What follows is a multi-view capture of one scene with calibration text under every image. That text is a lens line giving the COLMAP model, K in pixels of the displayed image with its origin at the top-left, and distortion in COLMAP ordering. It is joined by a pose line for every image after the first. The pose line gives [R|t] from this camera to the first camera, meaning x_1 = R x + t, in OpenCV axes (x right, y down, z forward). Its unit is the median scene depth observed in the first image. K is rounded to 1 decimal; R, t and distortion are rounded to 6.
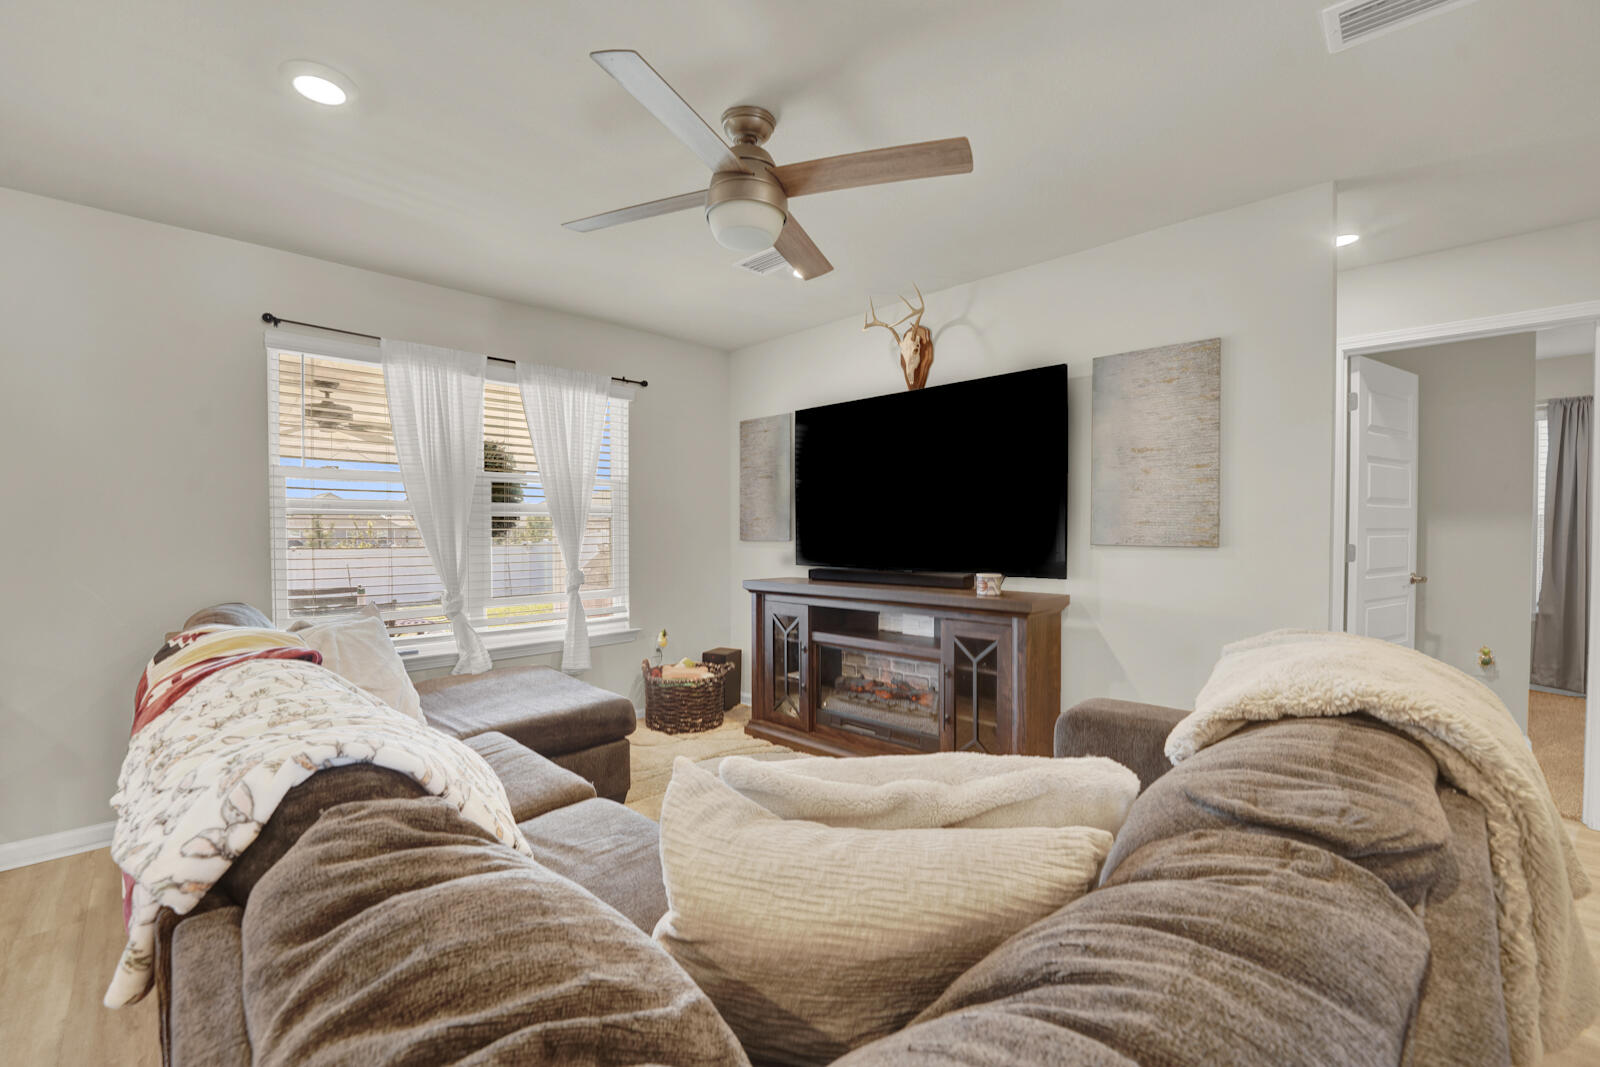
lens RADIAL K [[681.9, 0, 785.0], [0, 681.9, 537.8], [0, 0, 1]] dist [-0.018802, -0.000303]
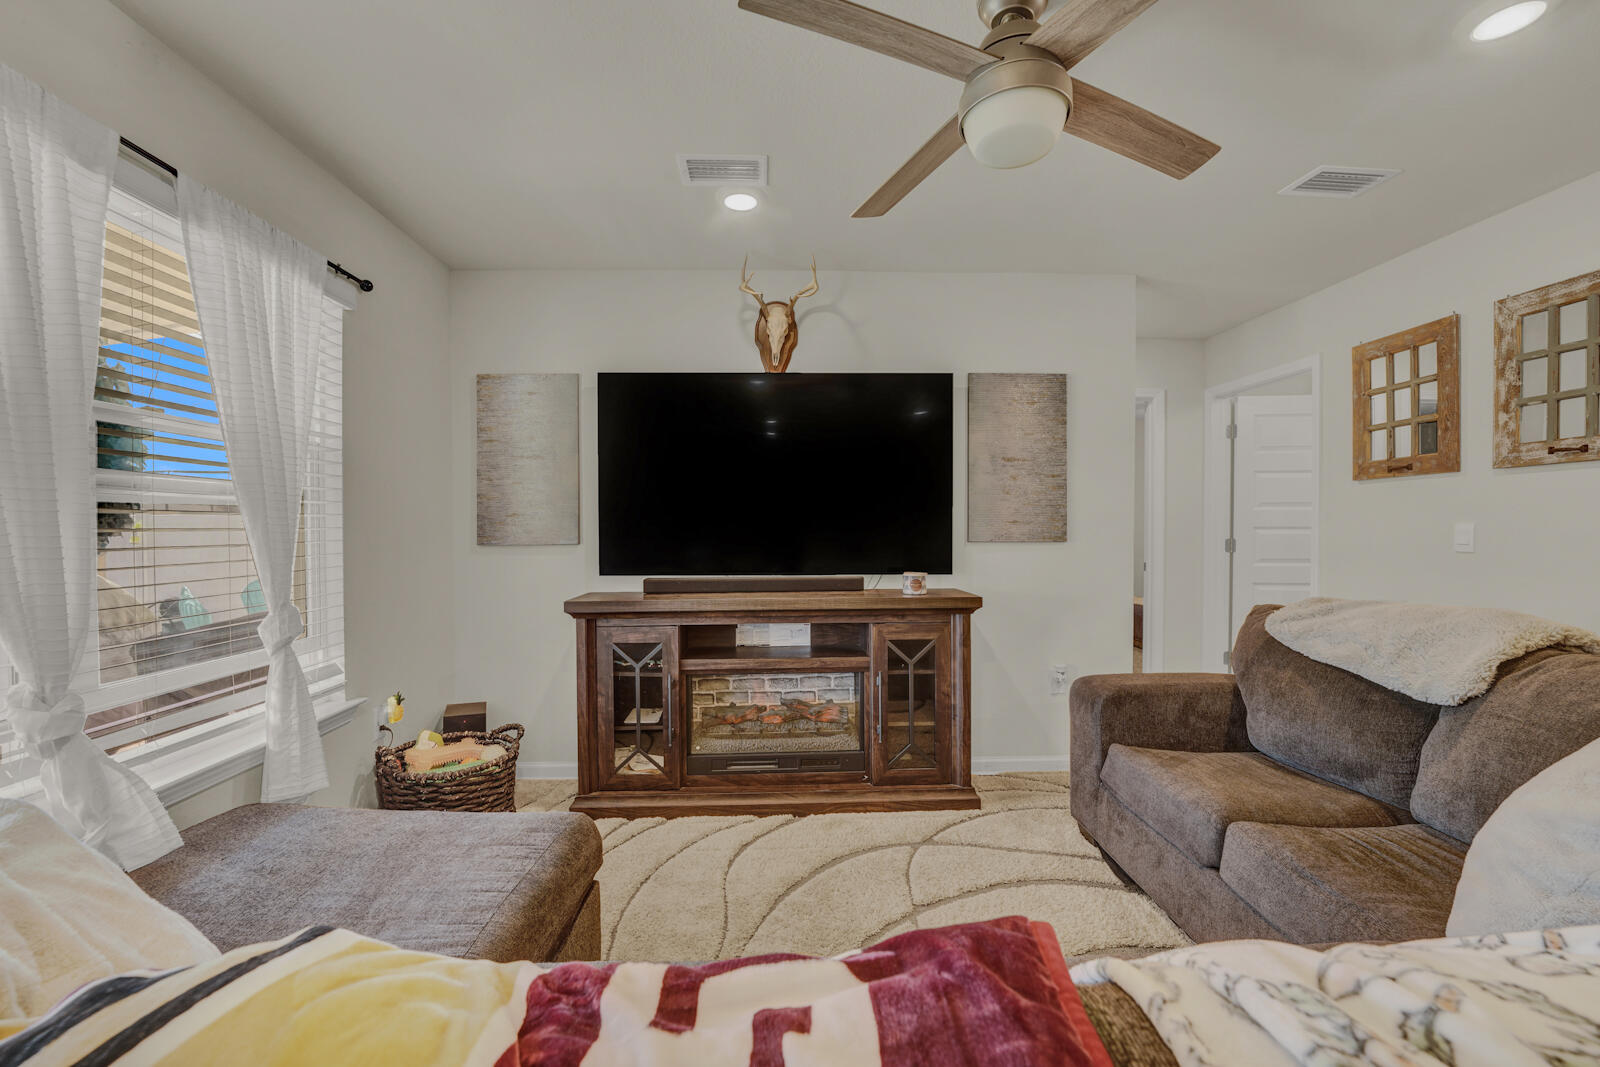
lens RADIAL K [[663.0, 0, 788.1], [0, 663.0, 537.8], [0, 0, 1]] dist [-0.037403, 0.007245]
pose [[0.679711, -0.014123, 0.733344, -0.443324], [0.012069, 0.999895, 0.008070, -0.006808], [-0.733381, 0.003366, 0.679810, 0.402527]]
